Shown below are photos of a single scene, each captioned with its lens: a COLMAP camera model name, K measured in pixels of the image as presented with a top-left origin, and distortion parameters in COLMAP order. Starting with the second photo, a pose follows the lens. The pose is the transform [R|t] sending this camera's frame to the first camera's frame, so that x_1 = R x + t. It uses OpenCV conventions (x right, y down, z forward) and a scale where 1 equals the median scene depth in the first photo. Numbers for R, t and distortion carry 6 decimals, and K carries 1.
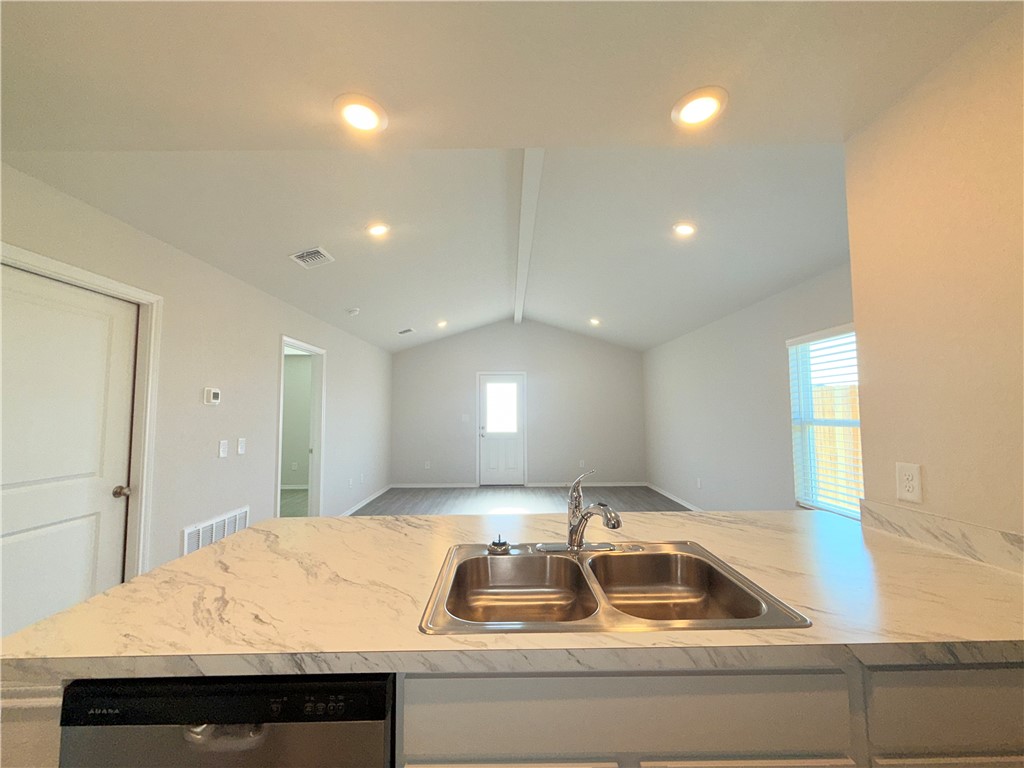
lens RADIAL K [[406.8, 0, 509.3], [0, 406.8, 384.3], [0, 0, 1]] dist [-0.000880, 0.000398]
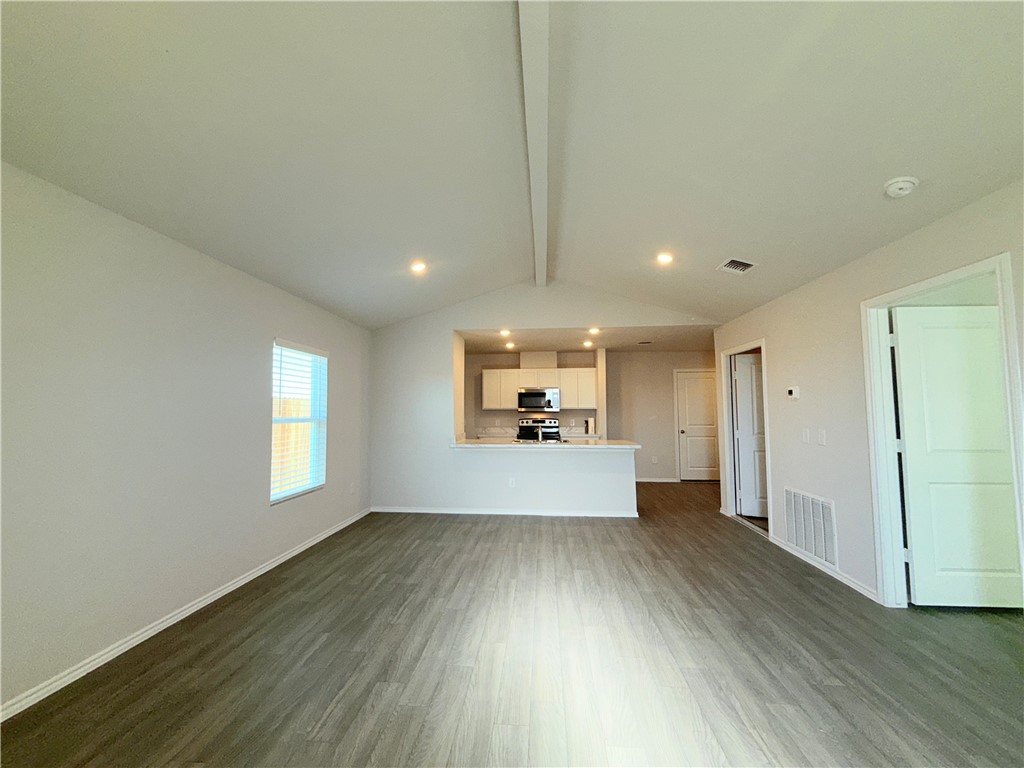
lens RADIAL K [[406.8, 0, 509.3], [0, 406.8, 384.3], [0, 0, 1]] dist [-0.000880, 0.000398]
pose [[-0.995899, 0.019285, 0.088389, 0.088787], [0.006913, 0.990381, -0.138195, 0.348672], [-0.090204, -0.137017, -0.986453, 4.681645]]
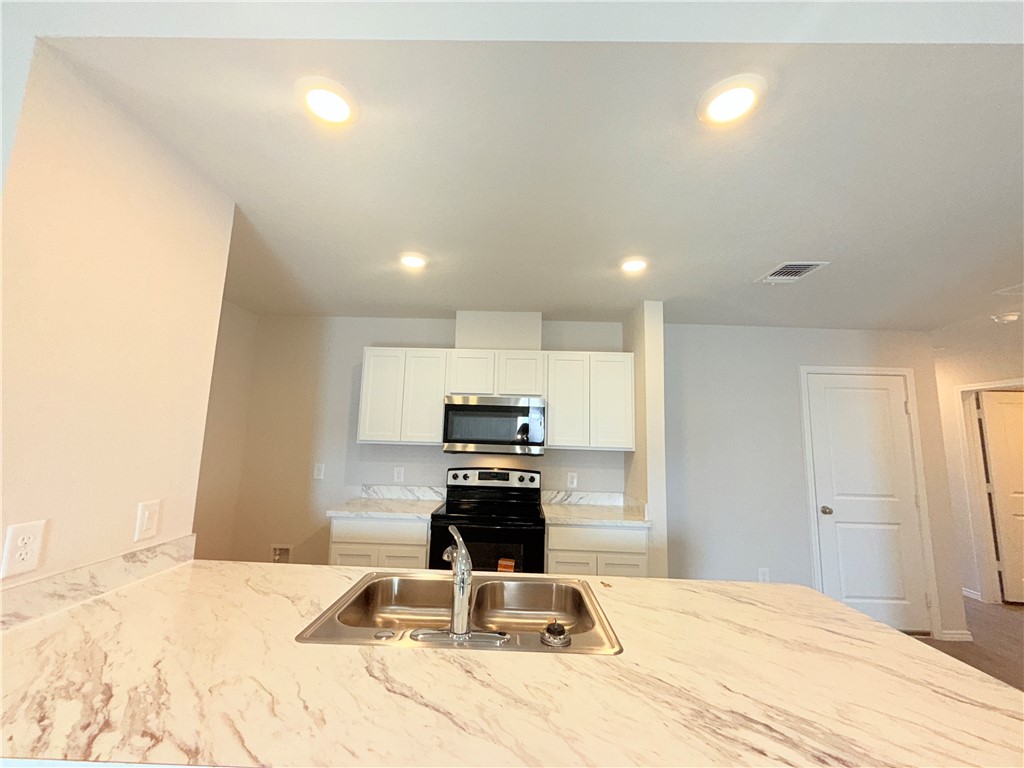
lens RADIAL K [[406.8, 0, 509.3], [0, 406.8, 384.3], [0, 0, 1]] dist [-0.000880, 0.000398]
pose [[-0.999488, -0.016521, 0.027409, 0.047884], [-0.021851, 0.978038, -0.207278, 0.072888], [-0.023382, -0.207771, -0.977898, 1.681514]]
